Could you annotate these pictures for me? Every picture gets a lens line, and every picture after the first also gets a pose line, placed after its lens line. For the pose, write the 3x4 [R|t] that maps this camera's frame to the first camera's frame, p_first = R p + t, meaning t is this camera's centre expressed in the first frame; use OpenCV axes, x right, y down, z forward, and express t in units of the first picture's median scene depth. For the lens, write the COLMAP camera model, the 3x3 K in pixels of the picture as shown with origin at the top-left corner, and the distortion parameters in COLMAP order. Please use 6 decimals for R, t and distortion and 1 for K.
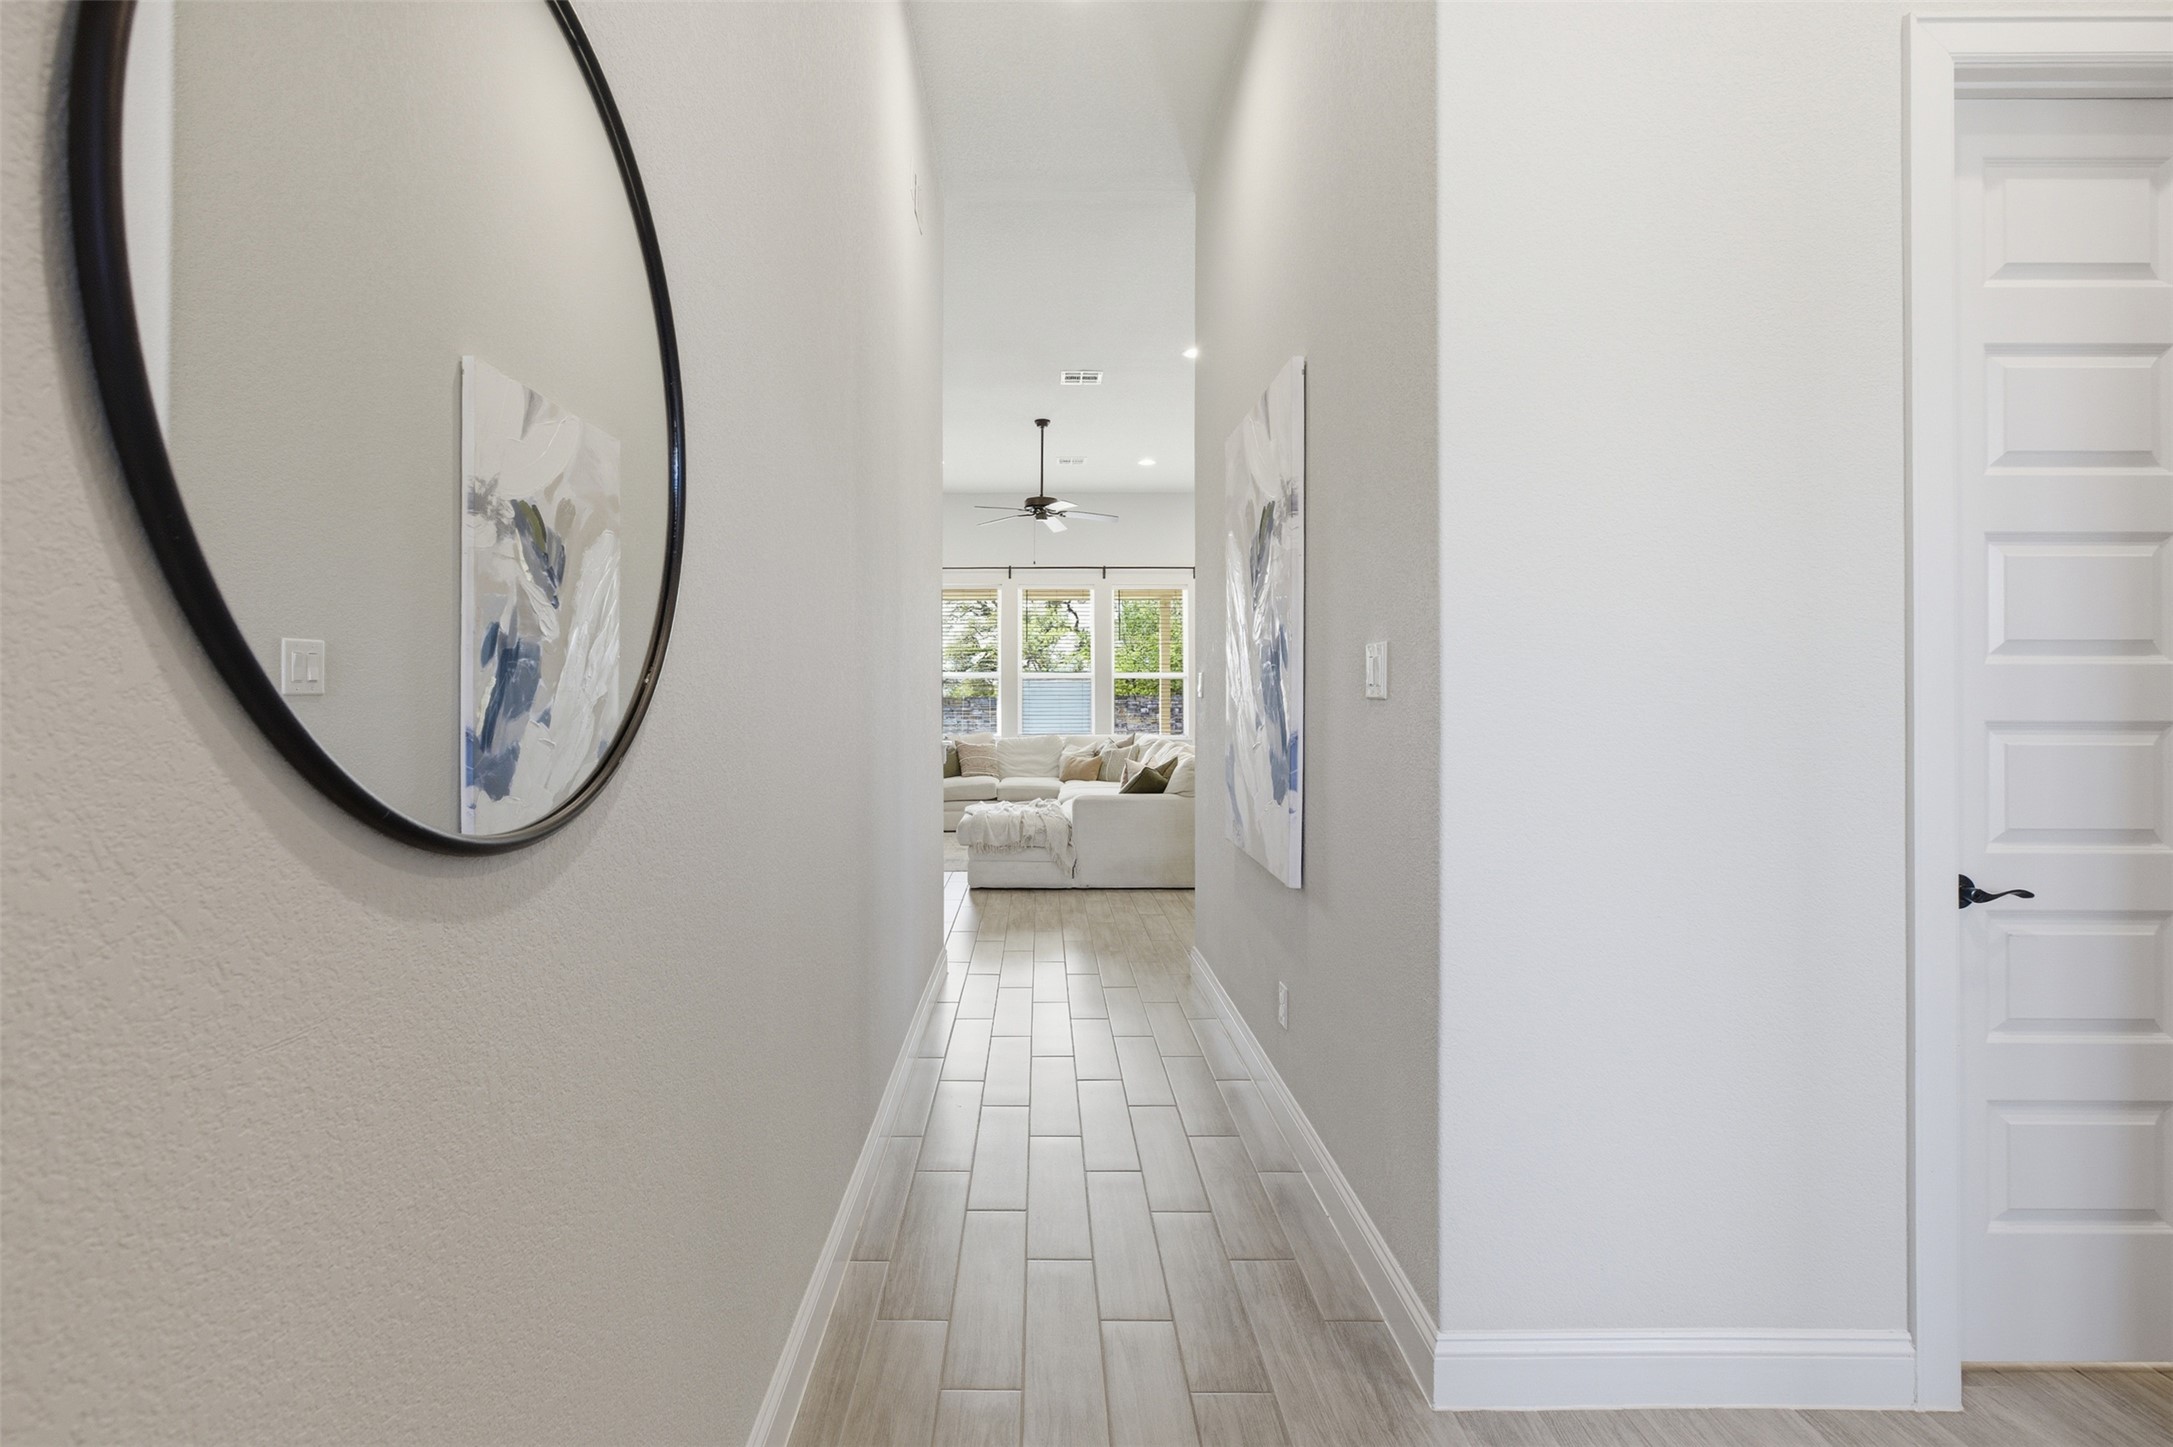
lens RADIAL K [[1009.9, 0, 1092.5], [0, 1009.9, 695.3], [0, 0, 1]] dist [-0.005008, 0.000755]
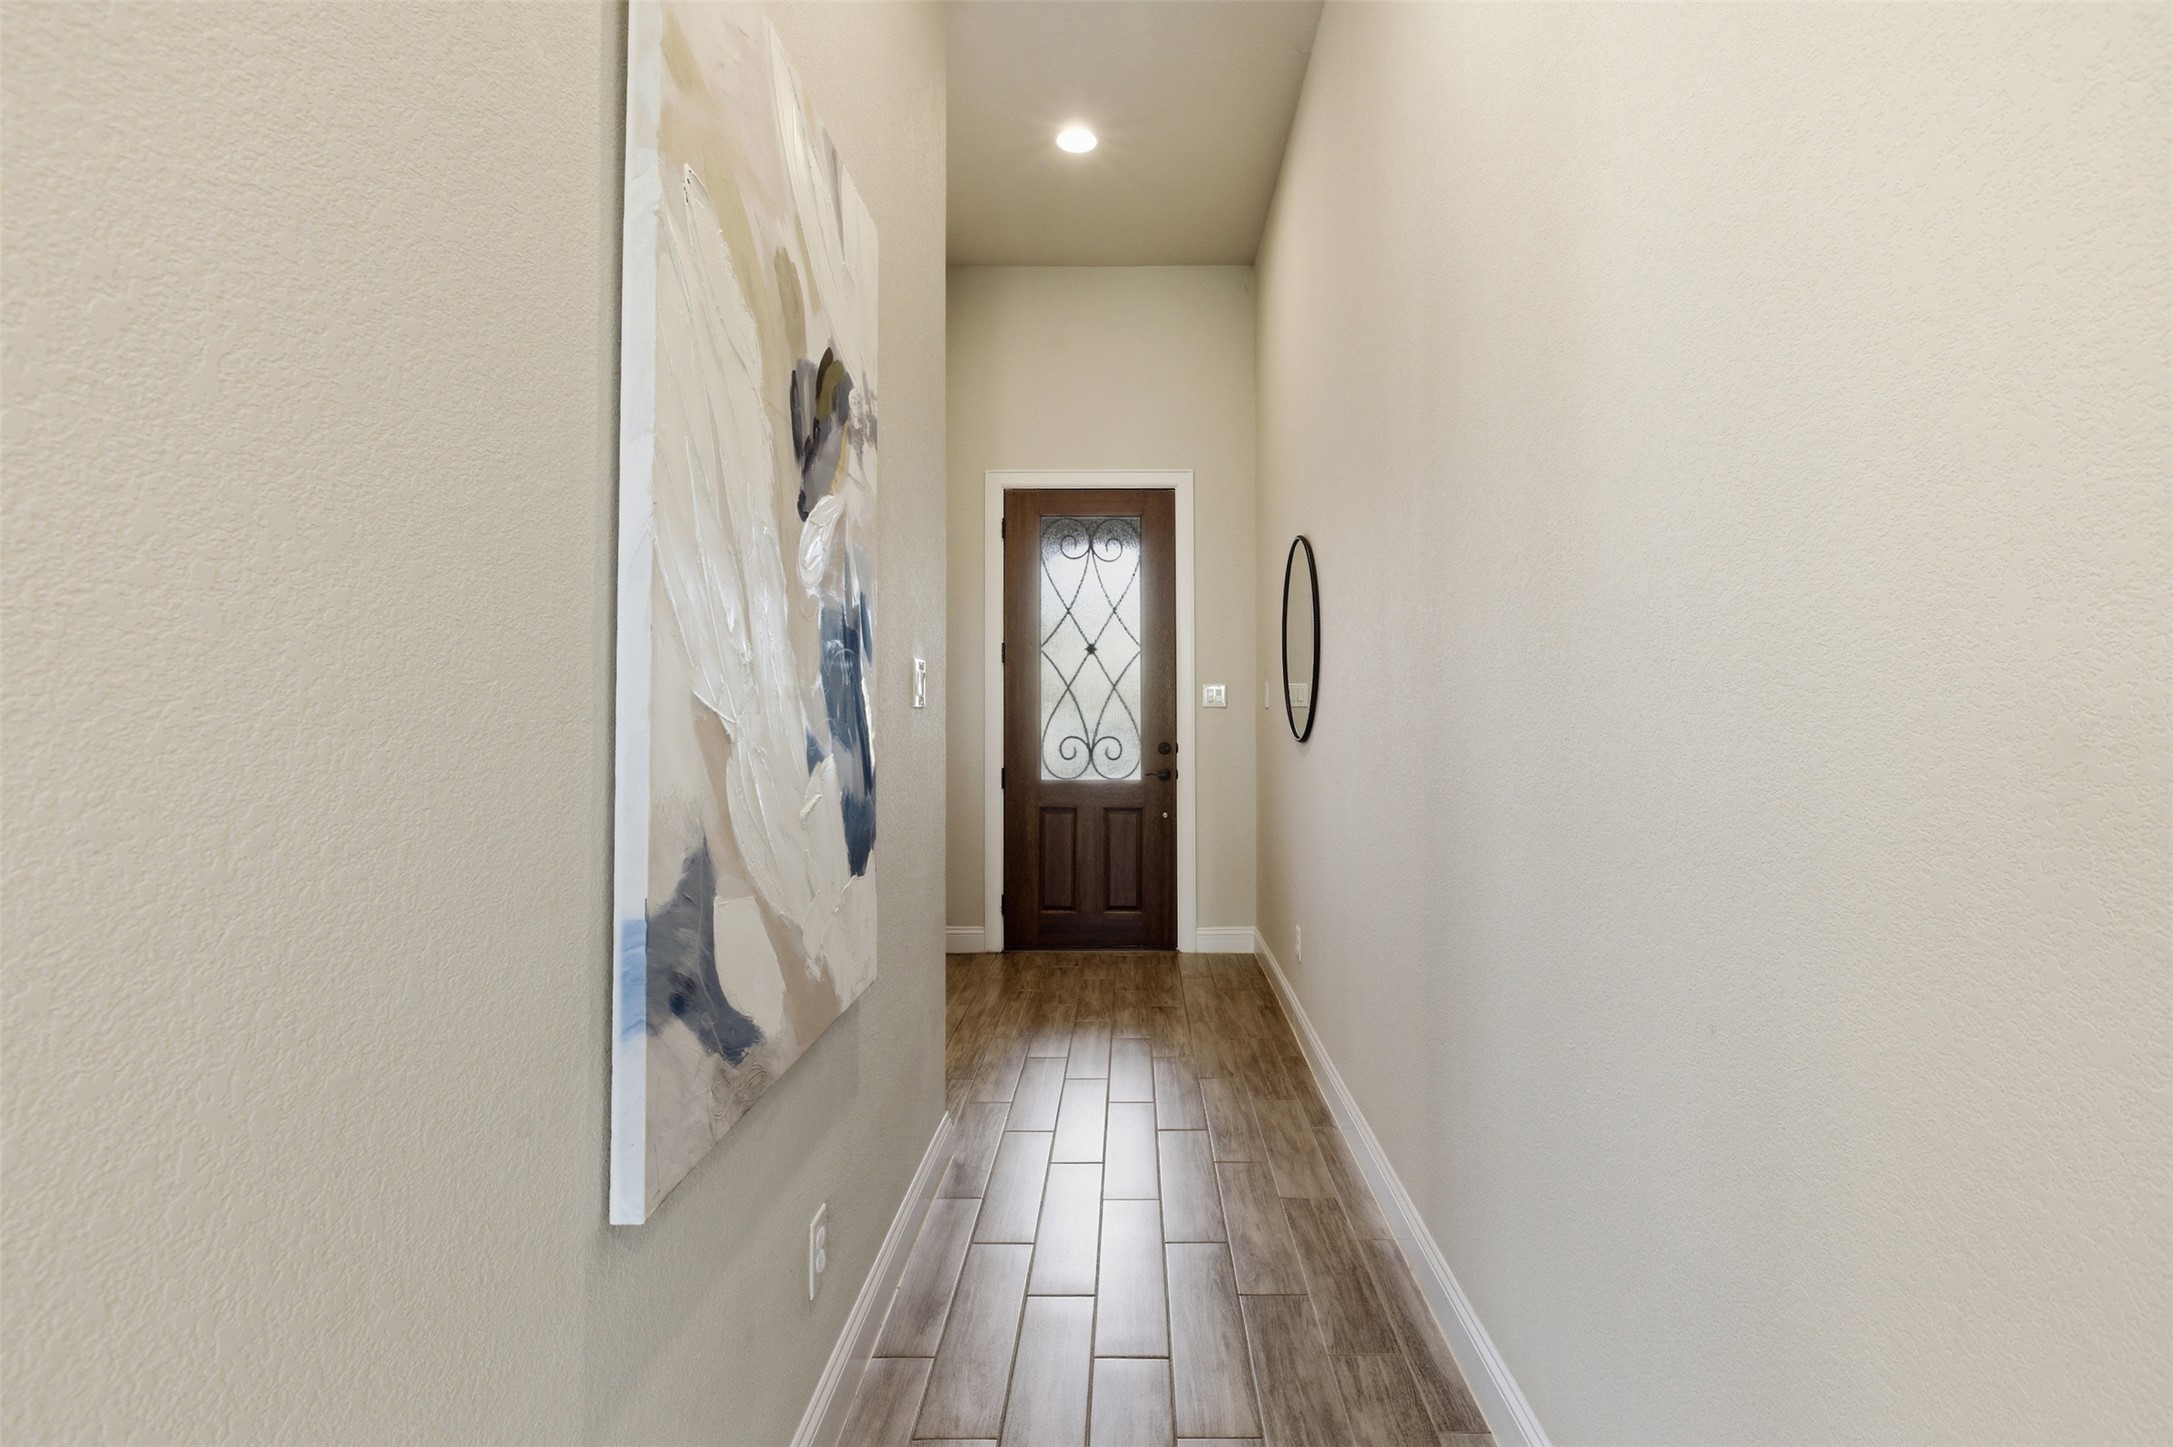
lens RADIAL K [[1009.9, 0, 1092.5], [0, 1009.9, 695.3], [0, 0, 1]] dist [-0.005008, 0.000755]
pose [[-0.995964, -0.002711, 0.089713, -0.004489], [-0.003519, 0.999955, -0.008847, 0.000462], [-0.089685, -0.009127, -0.995928, 0.731363]]
